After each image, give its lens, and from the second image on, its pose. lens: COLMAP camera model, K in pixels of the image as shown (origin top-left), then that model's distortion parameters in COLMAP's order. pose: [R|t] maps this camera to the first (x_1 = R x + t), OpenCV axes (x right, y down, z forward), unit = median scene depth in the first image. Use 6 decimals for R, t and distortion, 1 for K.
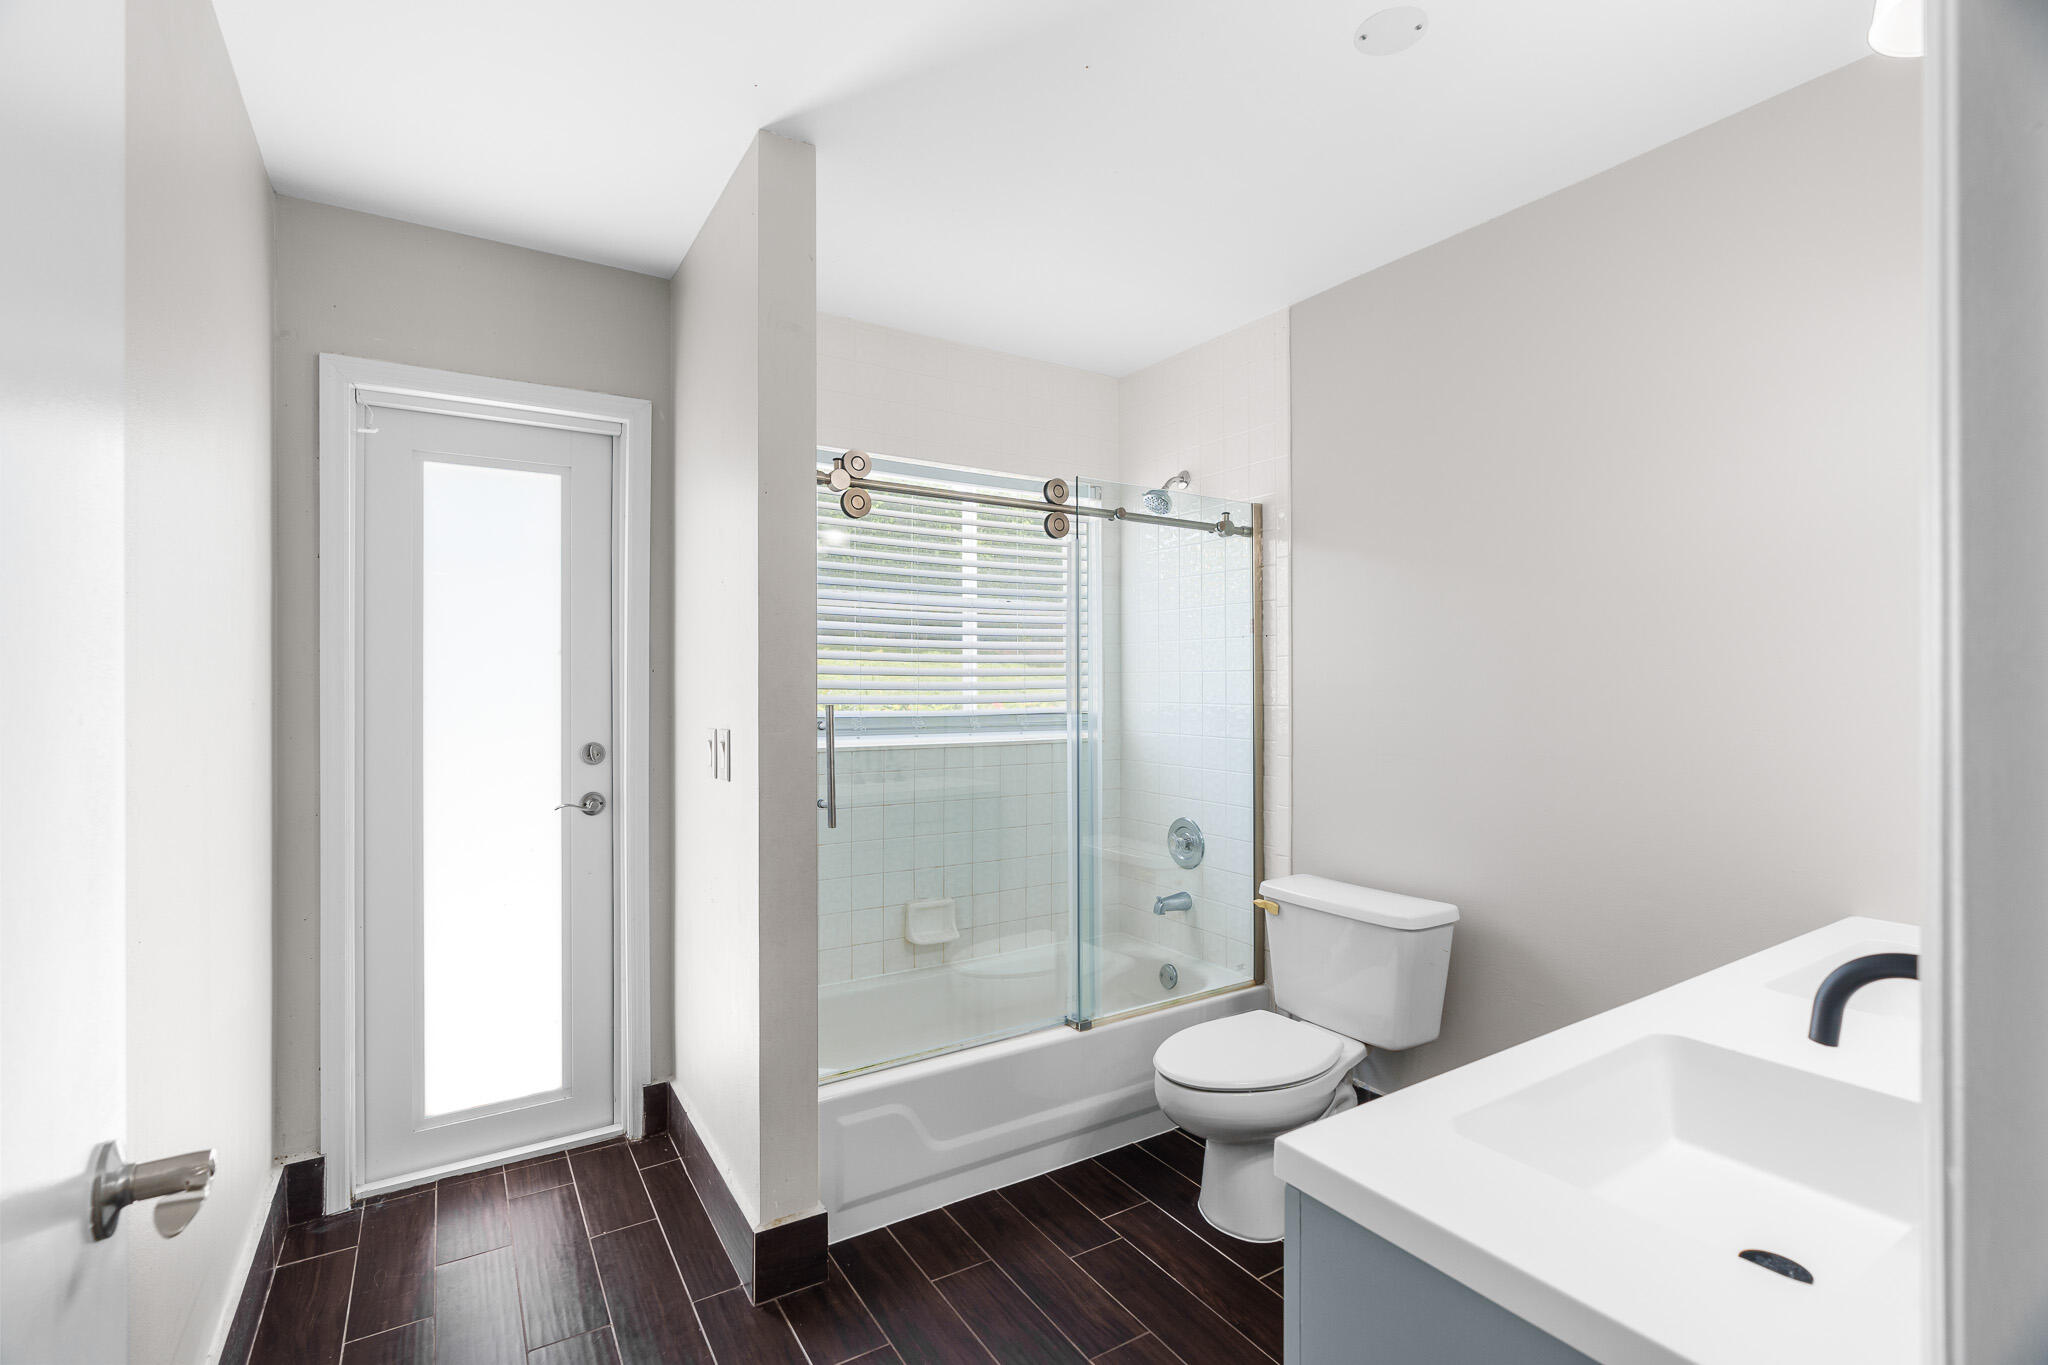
lens RADIAL K [[931.8, 0, 1003.6], [0, 931.8, 678.3], [0, 0, 1]] dist [-0.011192, 0.005275]
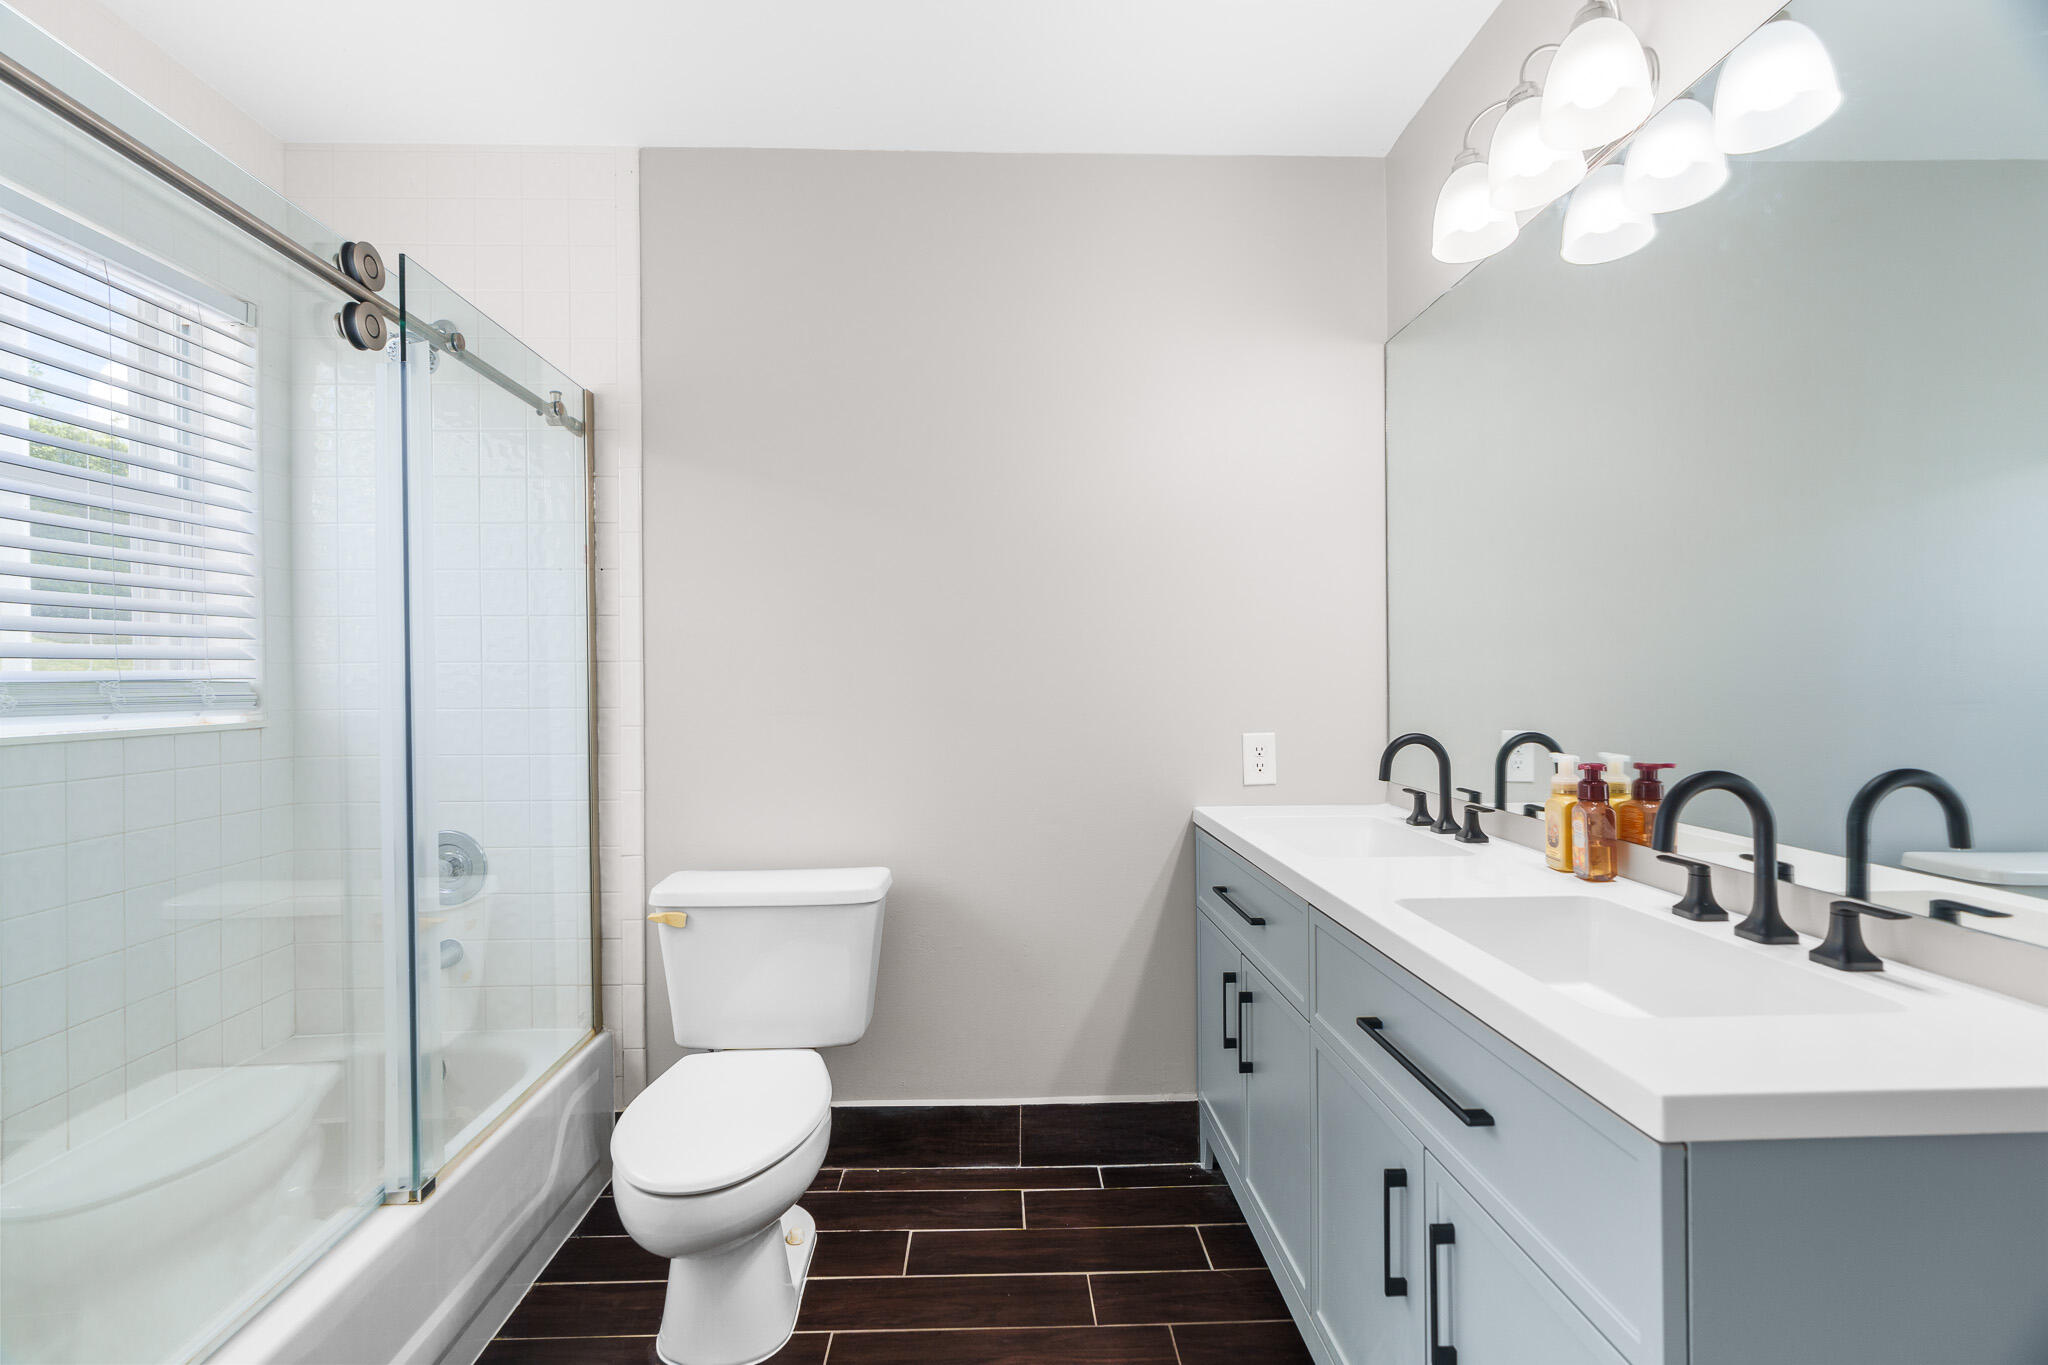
lens RADIAL K [[931.8, 0, 1019.8], [0, 931.8, 681.4], [0, 0, 1]] dist [-0.011192, 0.005275]
pose [[0.491163, -0.004897, 0.871054, -0.209232], [0.000392, 0.999985, 0.005401, 0.040951], [-0.871068, -0.002311, 0.491158, 0.334272]]
